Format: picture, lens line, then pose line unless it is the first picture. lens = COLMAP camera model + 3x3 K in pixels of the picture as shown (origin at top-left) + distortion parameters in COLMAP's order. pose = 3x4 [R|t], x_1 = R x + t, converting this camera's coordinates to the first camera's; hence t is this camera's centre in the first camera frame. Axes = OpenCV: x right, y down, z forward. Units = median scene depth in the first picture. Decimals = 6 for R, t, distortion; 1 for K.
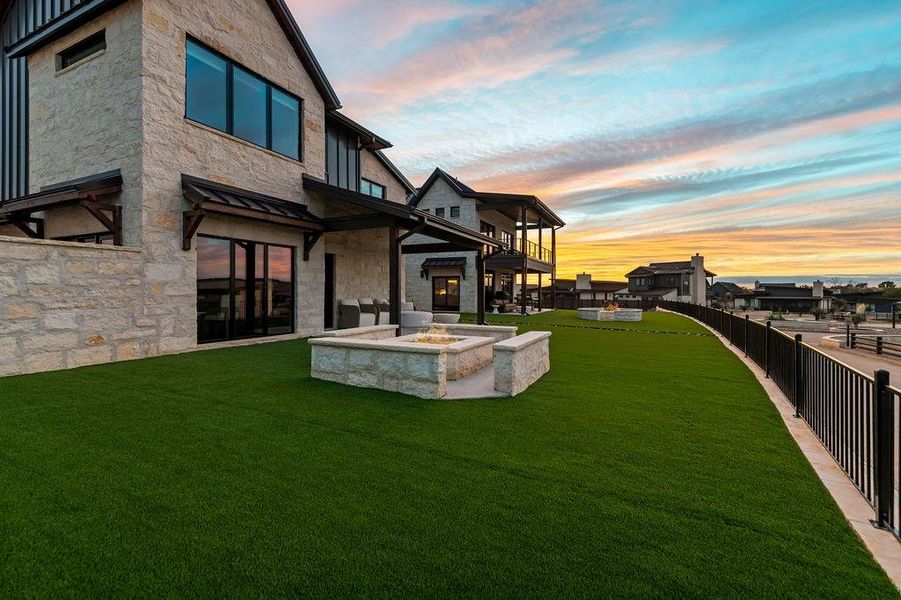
lens RADIAL K [[395.4, 0, 451.8], [0, 395.4, 295.6], [0, 0, 1]] dist [-0.000521, 0.000050]
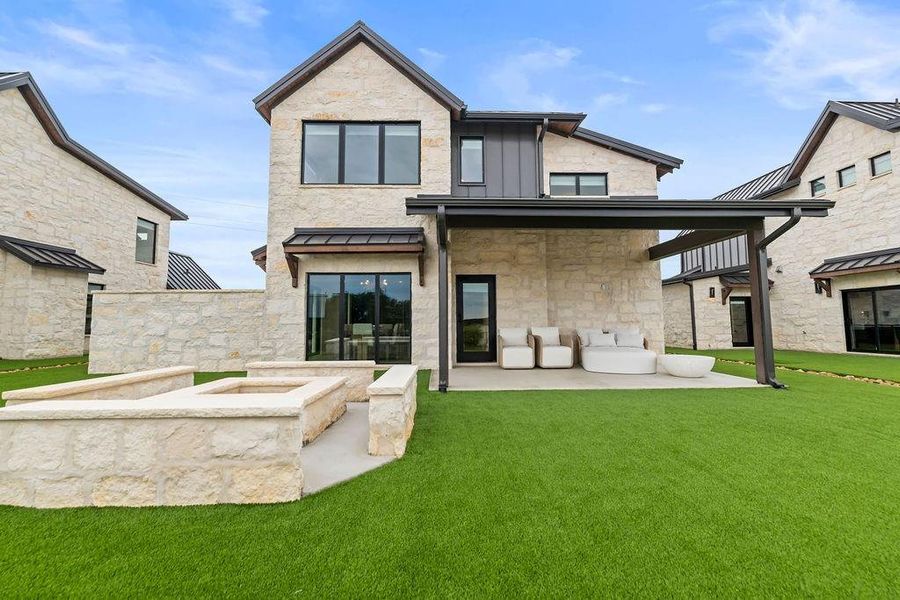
lens RADIAL K [[384.0, 0, 454.0], [0, 384.0, 295.1], [0, 0, 1]] dist [0.000281, 0.000154]
pose [[0.454914, -0.072602, -0.887571, 0.454264], [0.001015, 0.996713, -0.081010, 0.005449], [0.890535, 0.035952, 0.453492, 0.648368]]
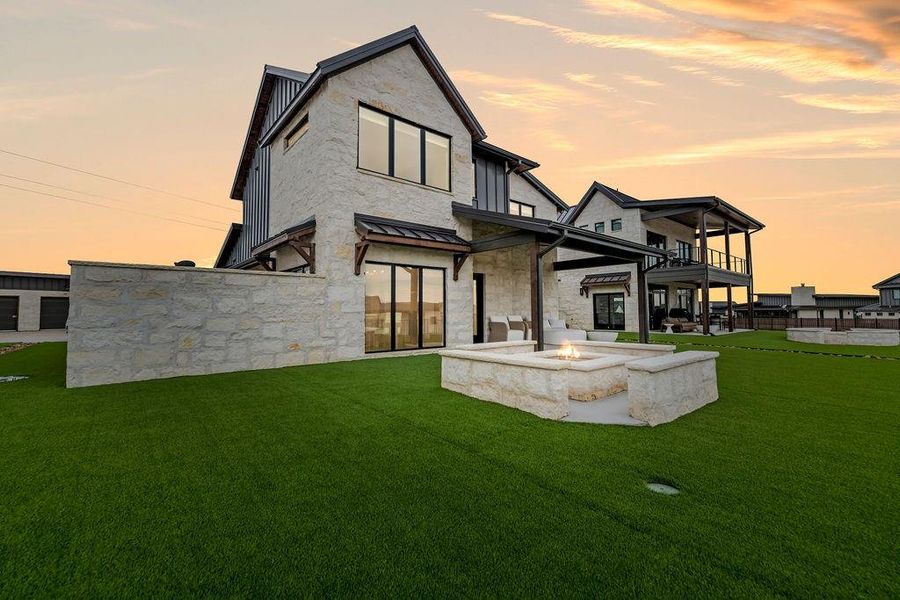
lens RADIAL K [[384.0, 0, 454.0], [0, 384.0, 295.1], [0, 0, 1]] dist [0.000281, 0.000154]
pose [[0.912660, -0.028681, -0.407712, 0.055276], [0.006602, 0.998439, -0.055458, 0.010030], [0.408667, 0.047923, 0.911425, 0.037505]]
